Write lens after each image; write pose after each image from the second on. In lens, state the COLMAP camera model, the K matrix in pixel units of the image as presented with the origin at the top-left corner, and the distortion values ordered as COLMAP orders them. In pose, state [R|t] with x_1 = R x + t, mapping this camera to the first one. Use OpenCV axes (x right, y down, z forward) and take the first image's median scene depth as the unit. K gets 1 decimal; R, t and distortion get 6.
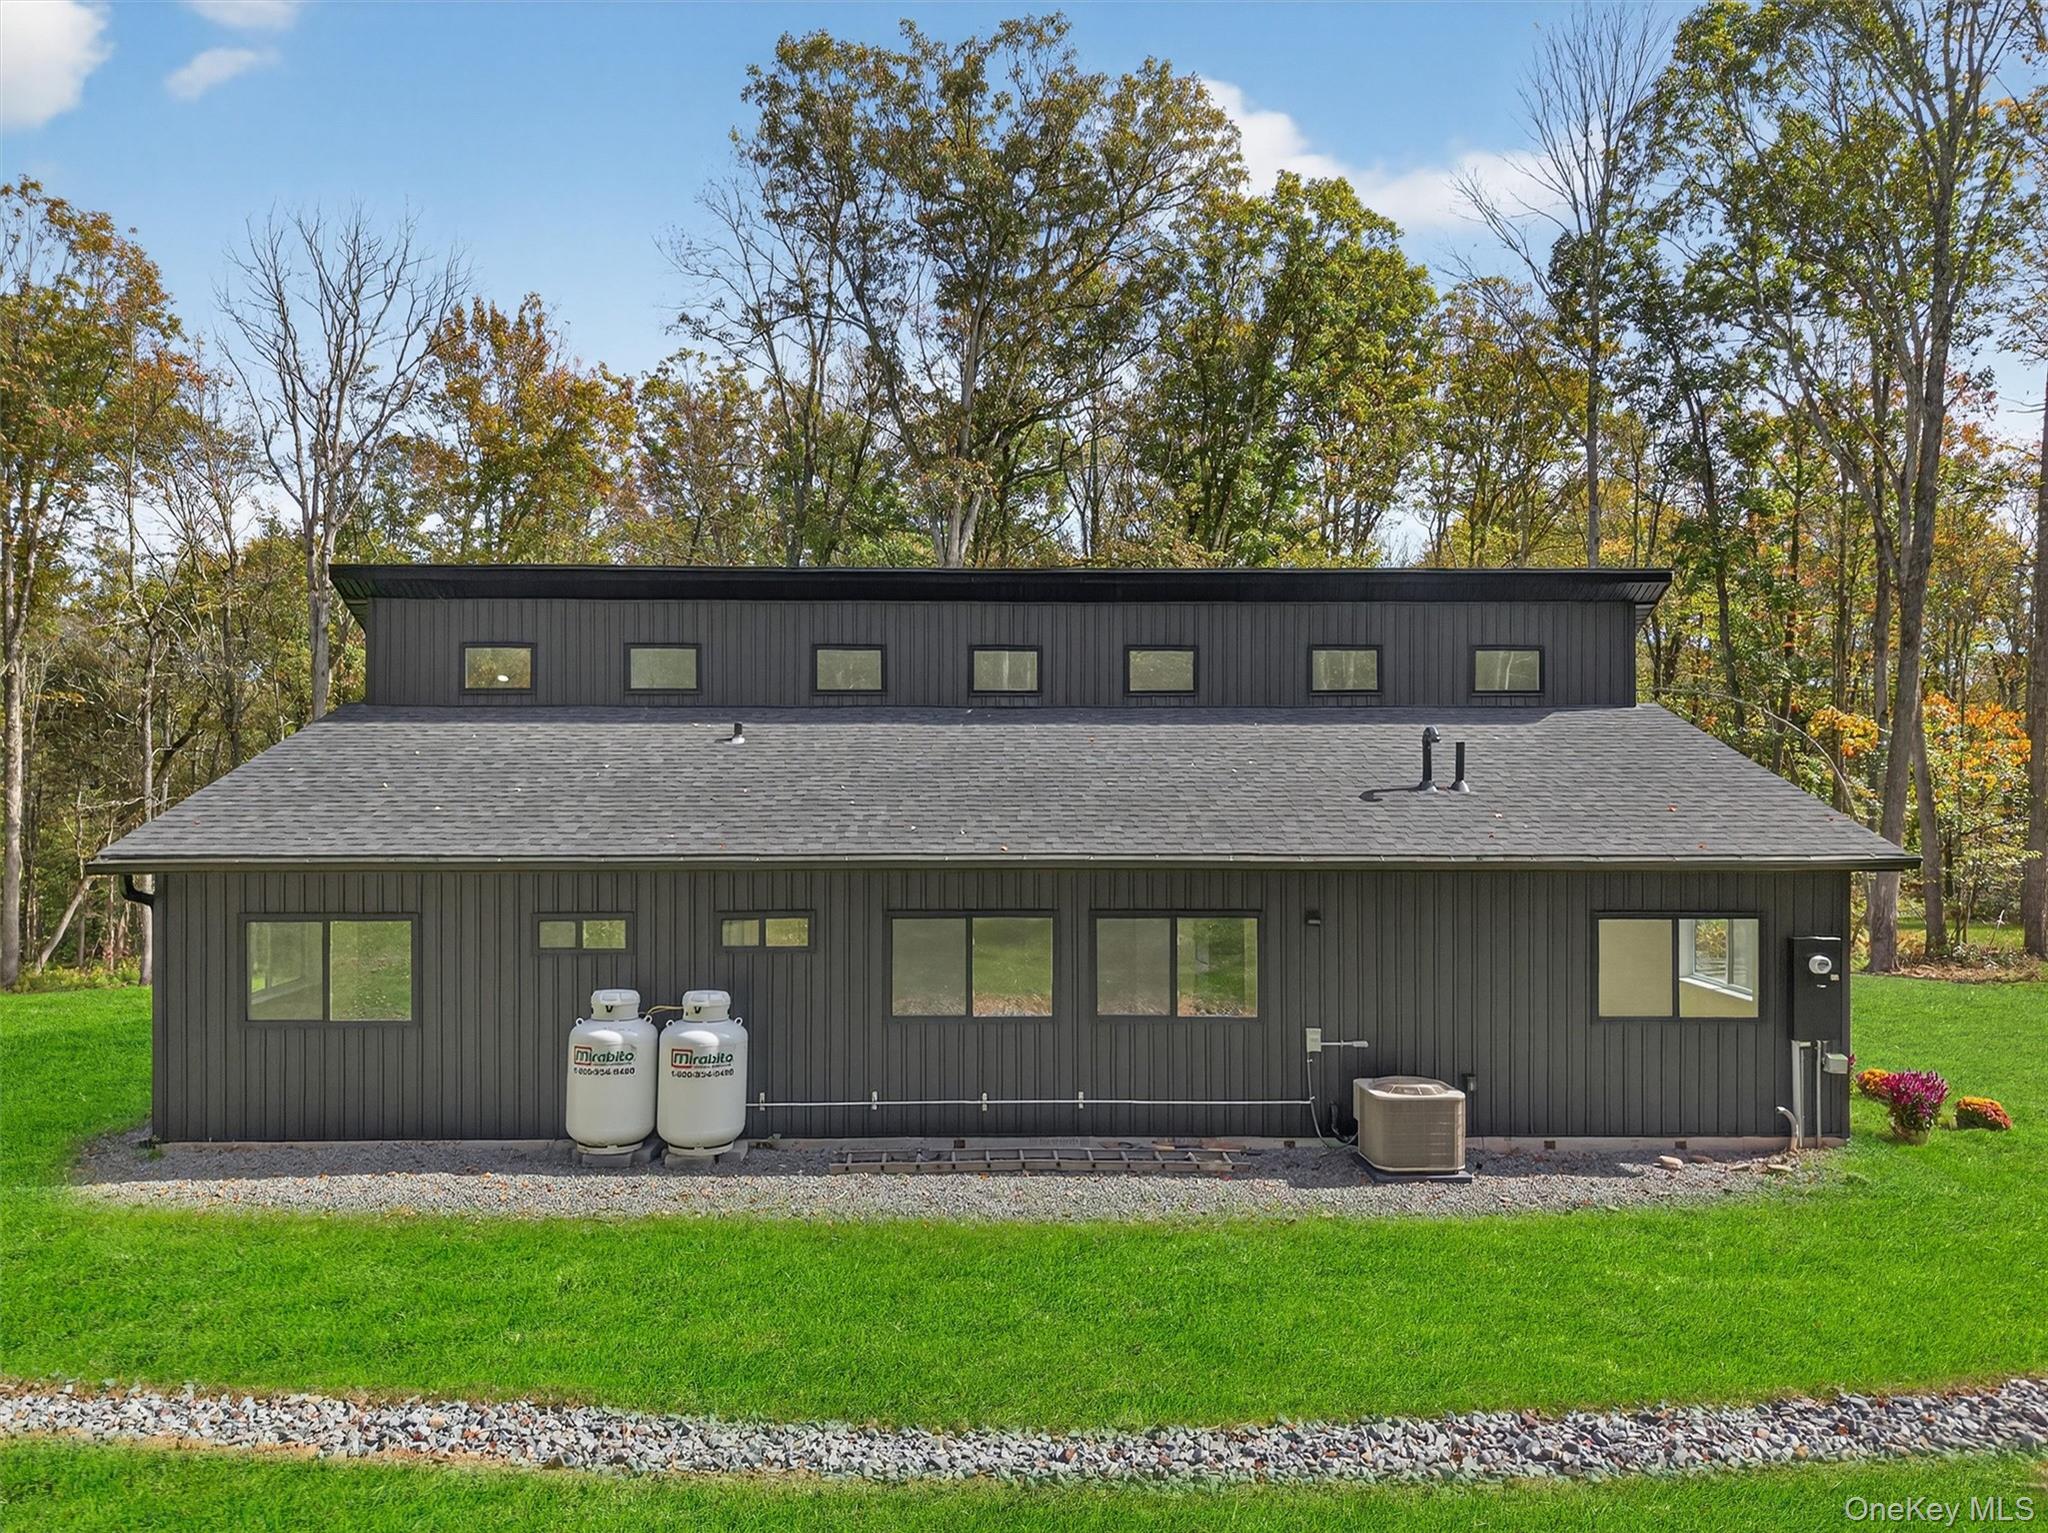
lens RADIAL K [[1368.1, 0, 1030.7], [0, 1368.1, 765.2], [0, 0, 1]] dist [-0.017707, 0.004781]
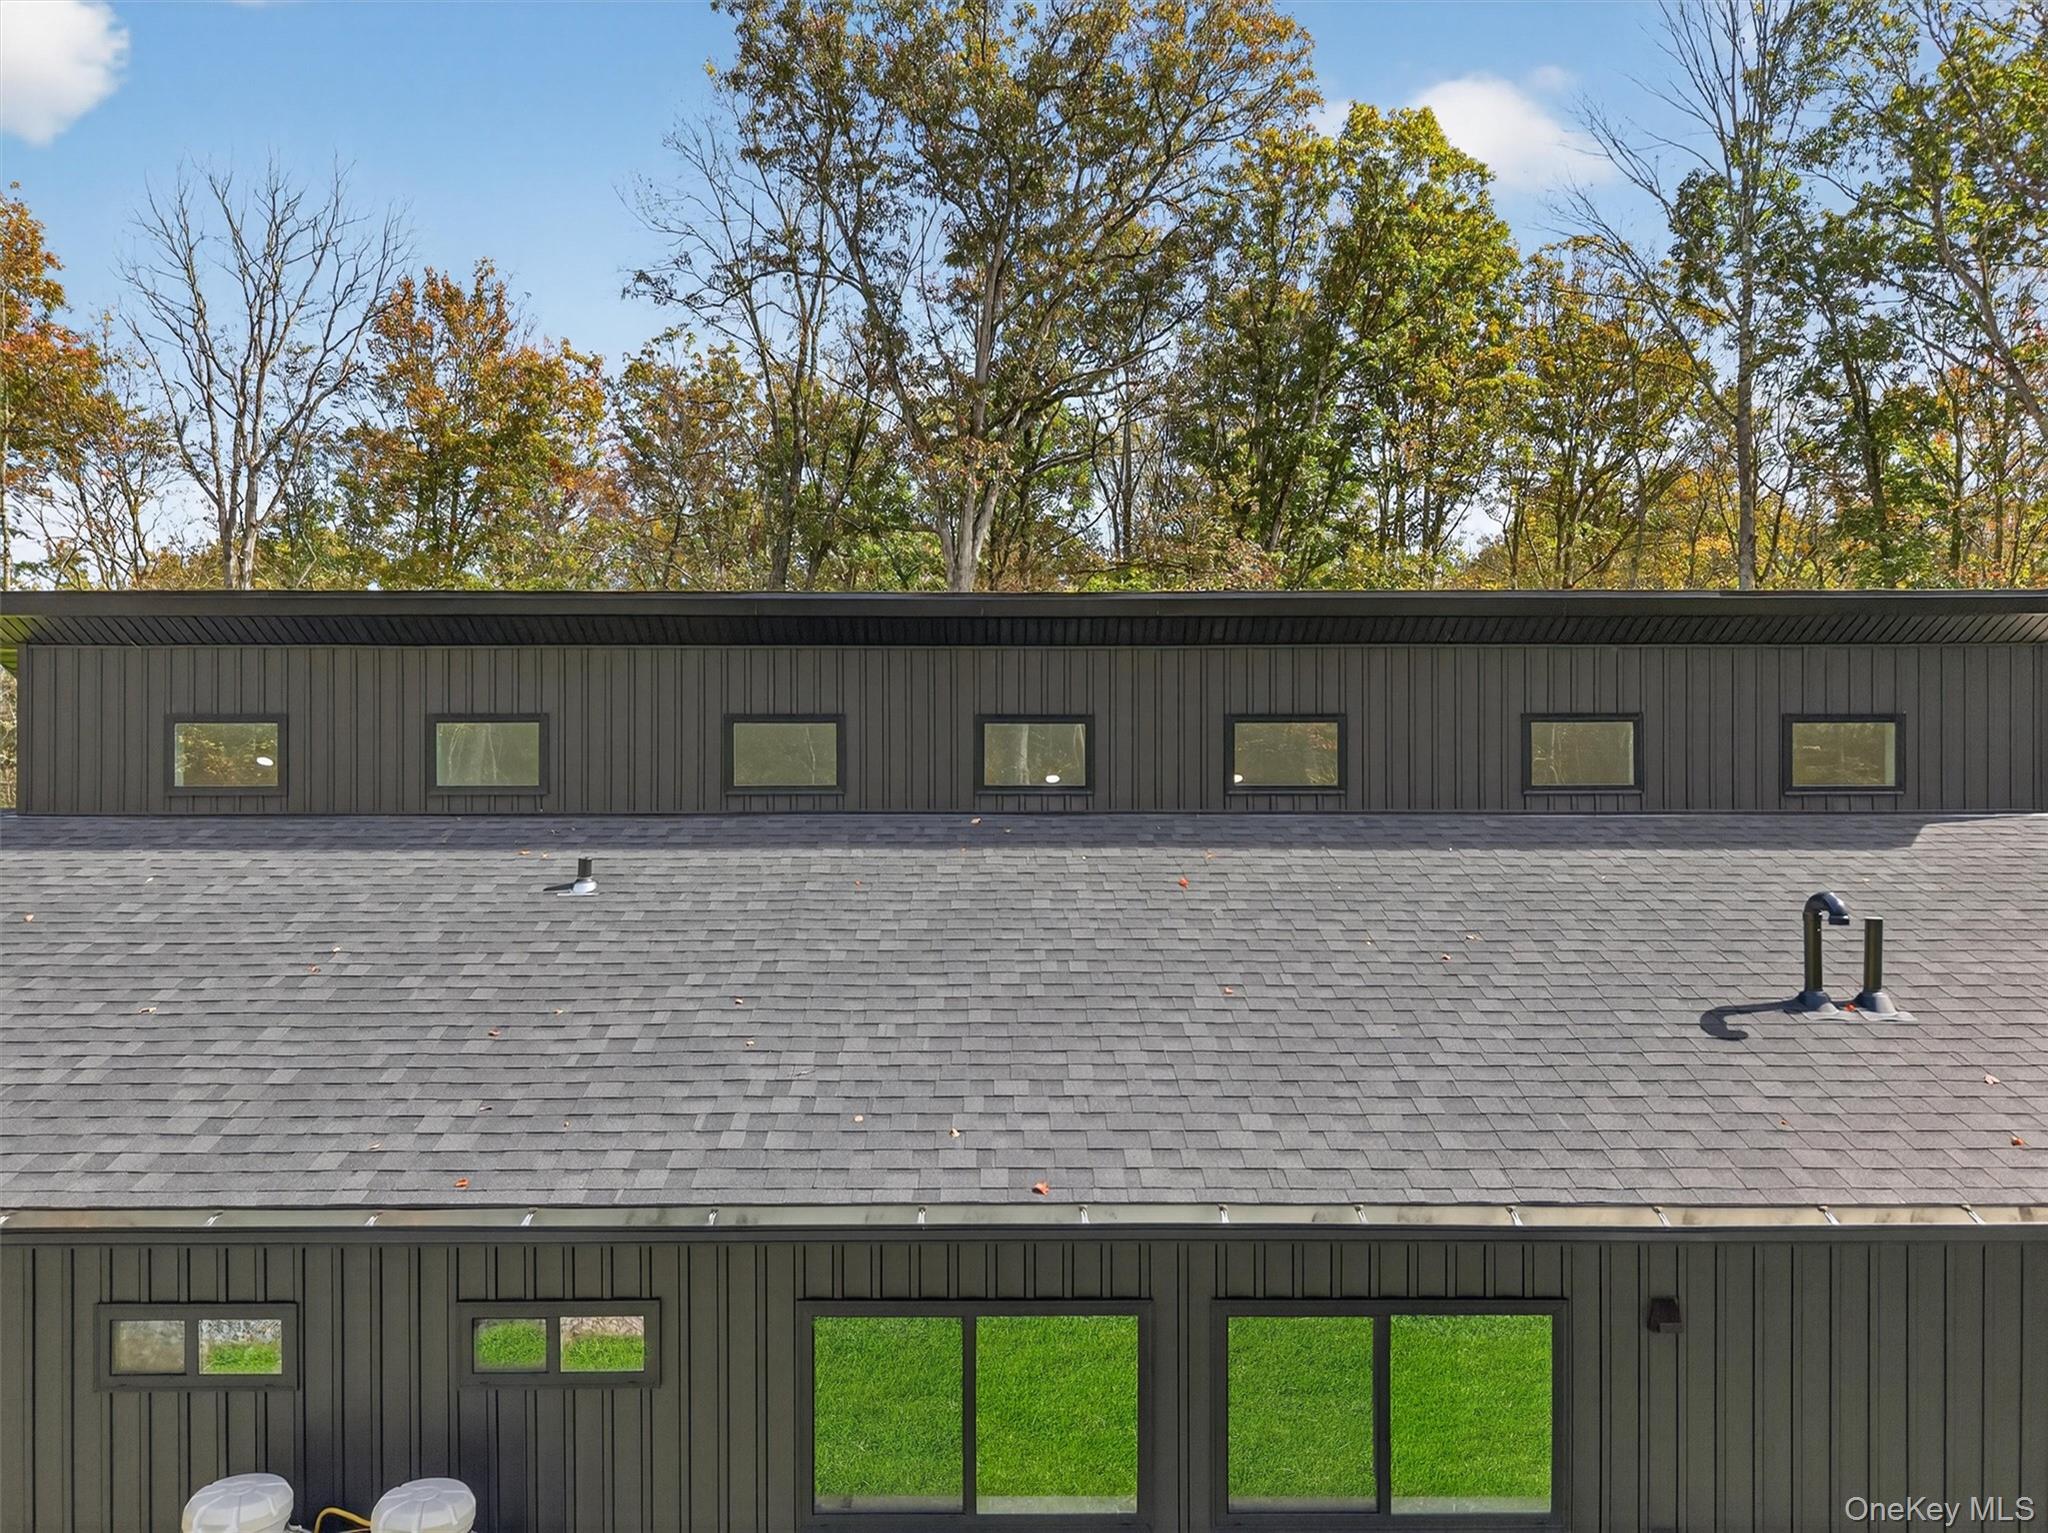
lens RADIAL K [[1368.1, 0, 1010.9], [0, 1368.1, 771.9], [0, 0, 1]] dist [-0.017707, 0.004781]
pose [[0.999596, 0.000416, -0.028406, -0.004739], [-0.000238, 0.999980, 0.006291, -0.026052], [0.028408, -0.006282, 0.999577, 0.149984]]
